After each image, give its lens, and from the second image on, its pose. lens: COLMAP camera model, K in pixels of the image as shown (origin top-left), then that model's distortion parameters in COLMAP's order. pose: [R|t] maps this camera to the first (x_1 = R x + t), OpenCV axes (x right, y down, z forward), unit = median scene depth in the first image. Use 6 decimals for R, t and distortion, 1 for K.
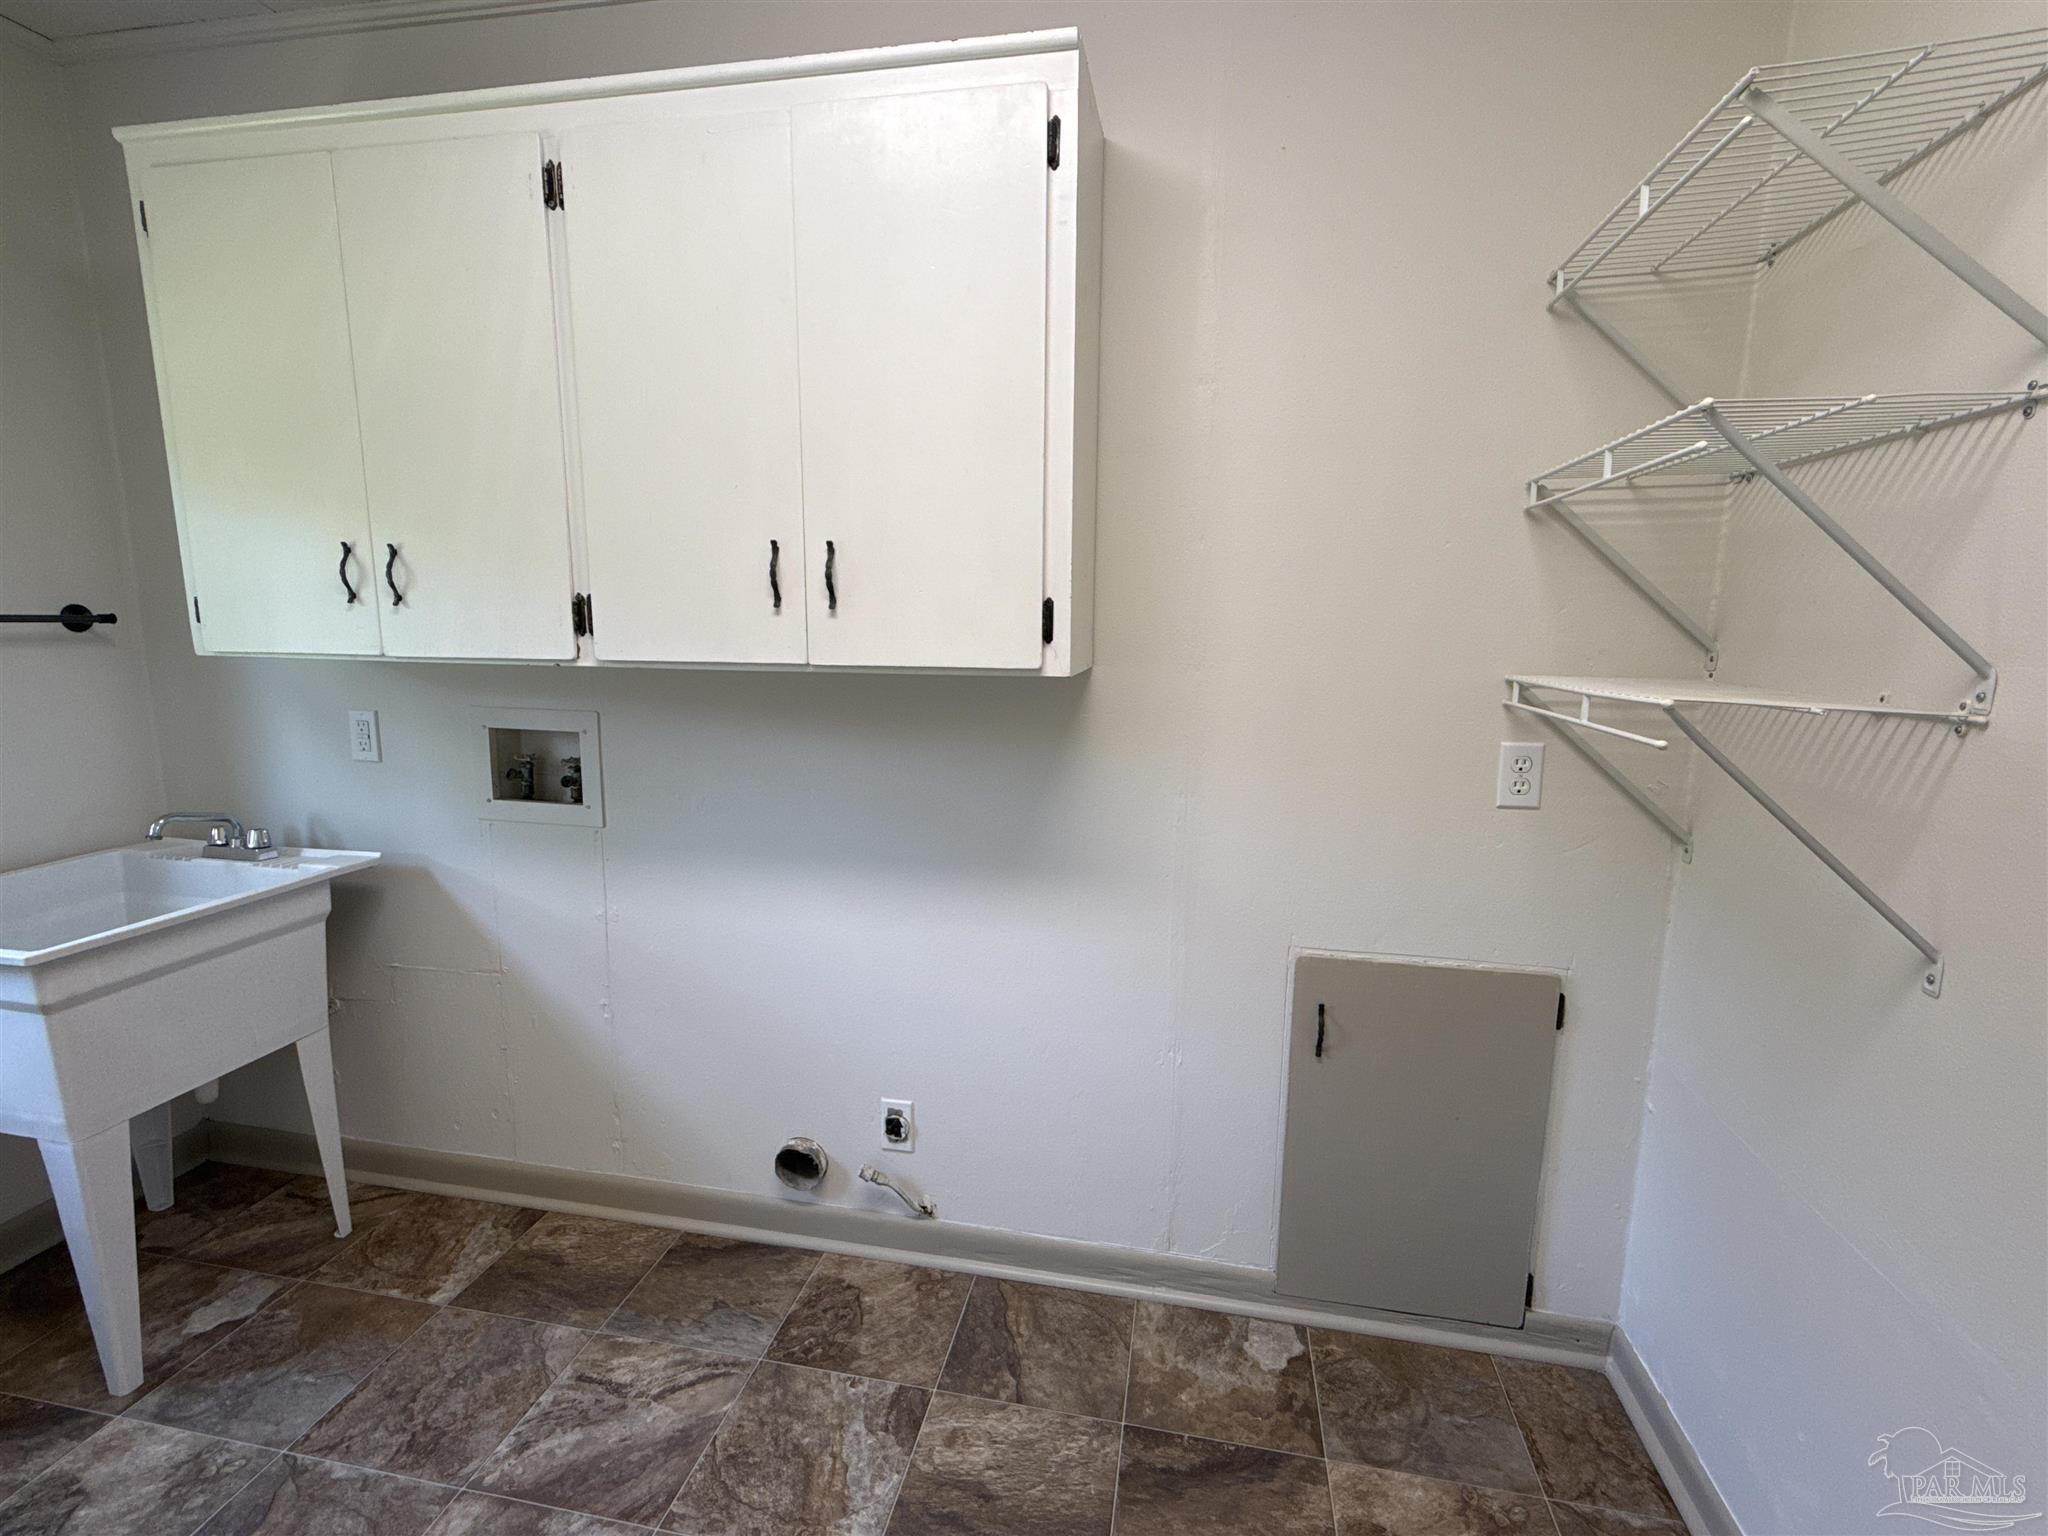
lens RADIAL K [[935.3, 0, 1026.0], [0, 935.3, 771.6], [0, 0, 1]] dist [-0.001664, 0.000771]
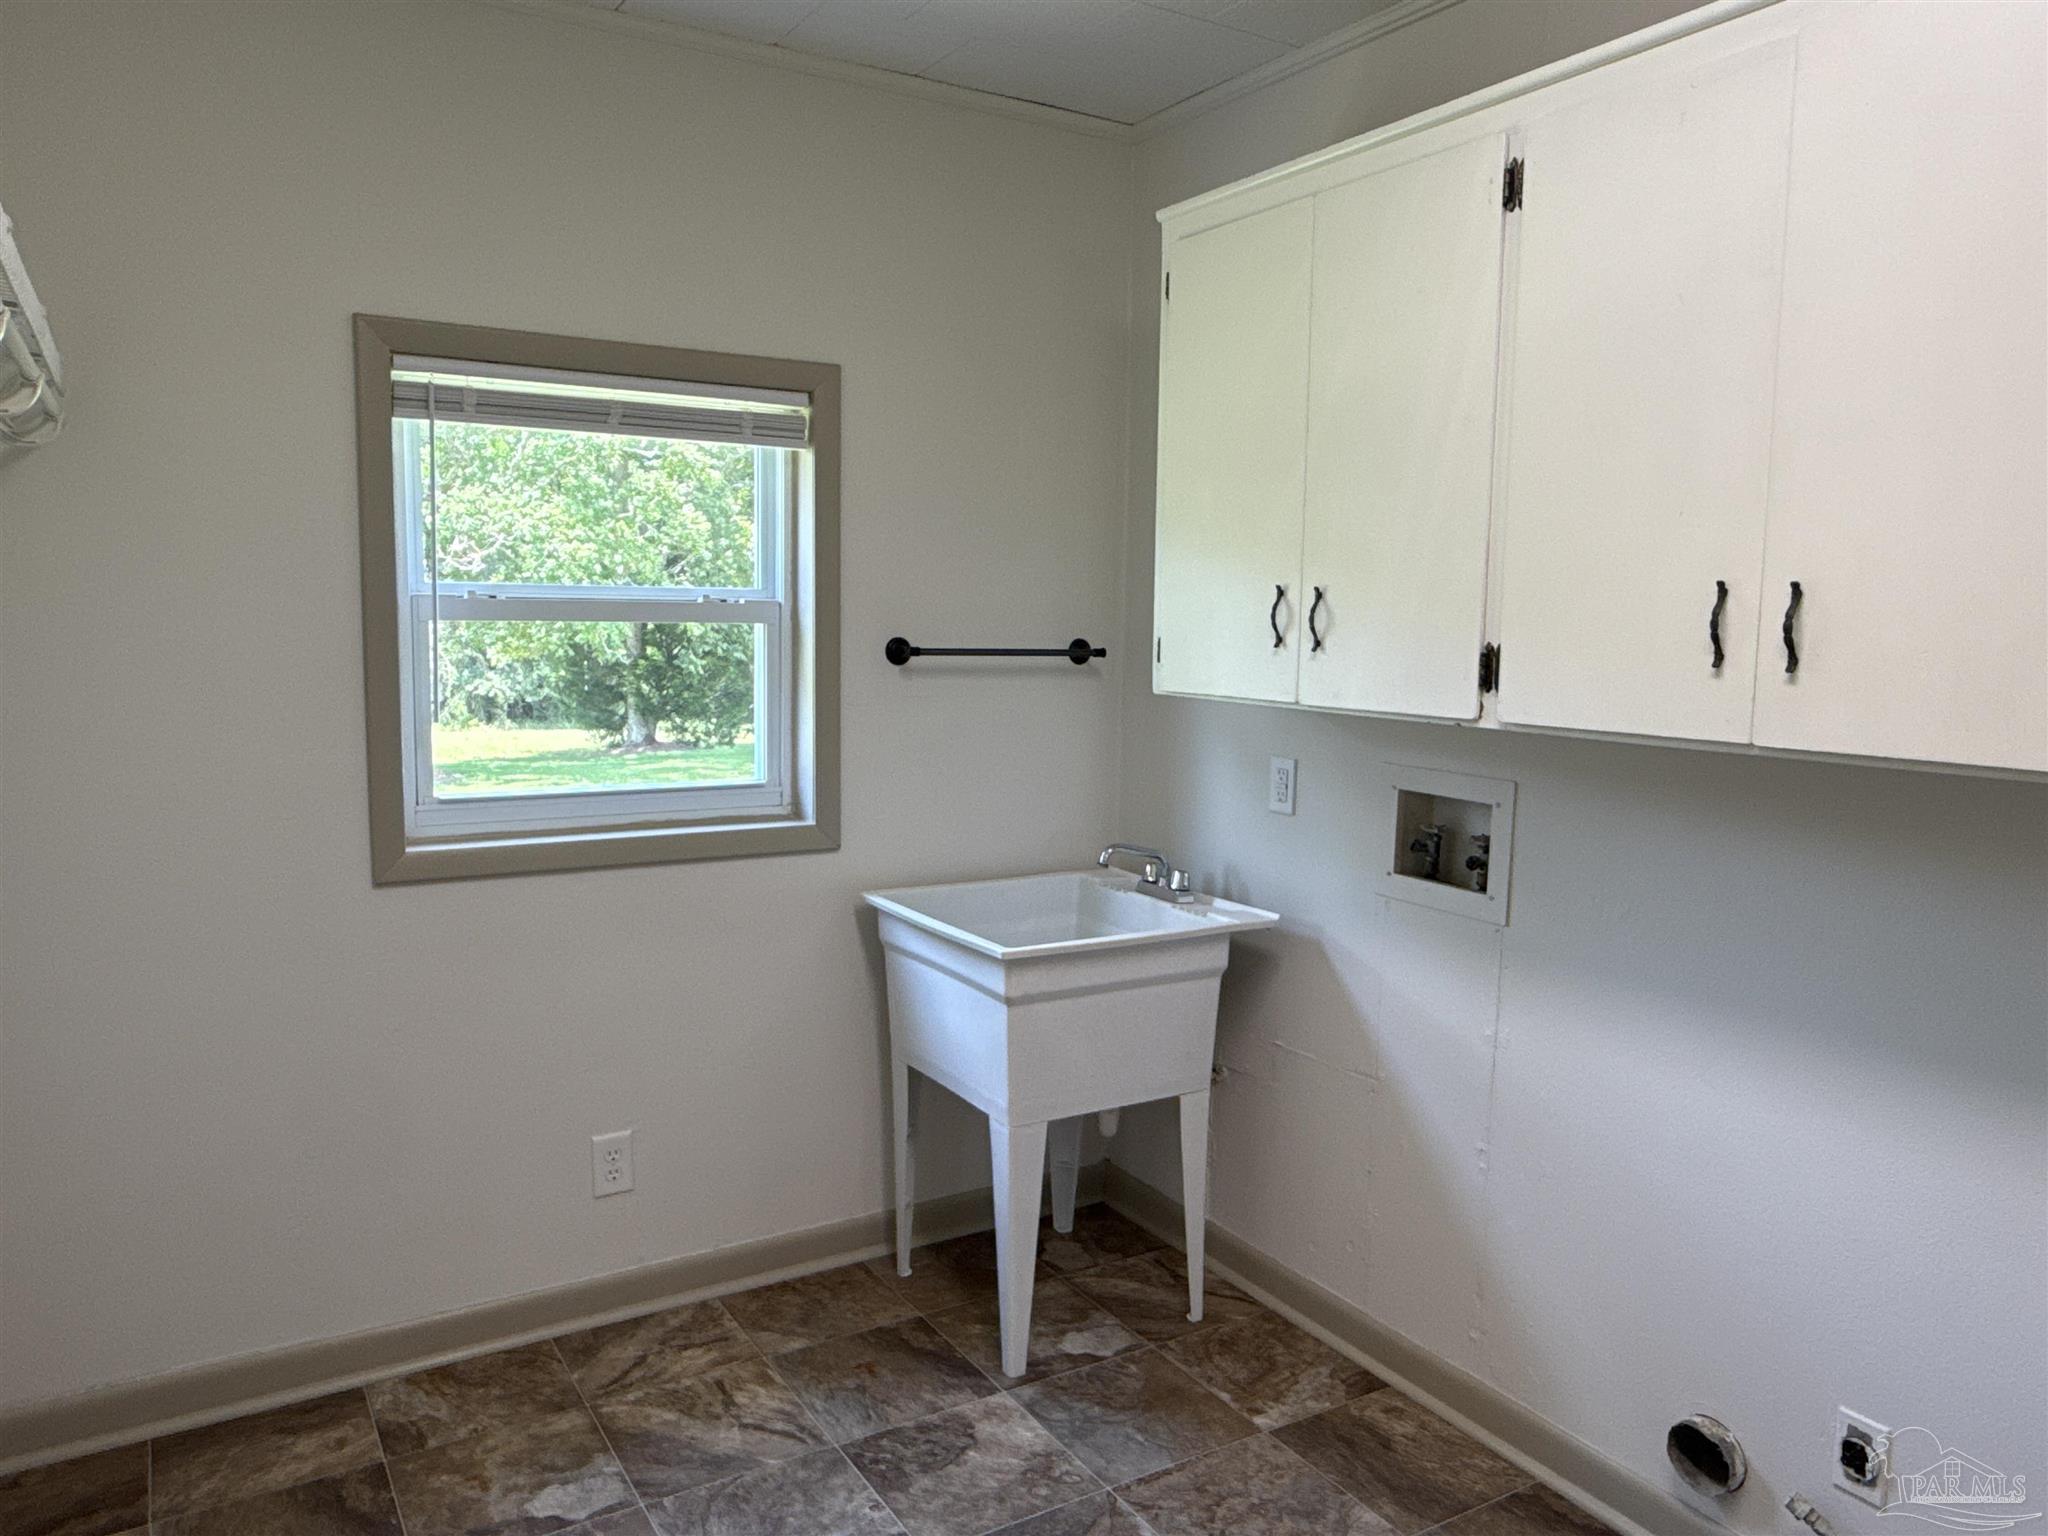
lens RADIAL K [[1450.9, 0, 1018.2], [0, 1450.9, 765.3], [0, 0, 1]] dist [0.009734, 0.002647]
pose [[0.665818, 0.078591, -0.741964, 0.188240], [-0.131121, 0.991286, -0.012664, -0.006370], [0.734503, 0.105718, 0.670320, -0.156999]]
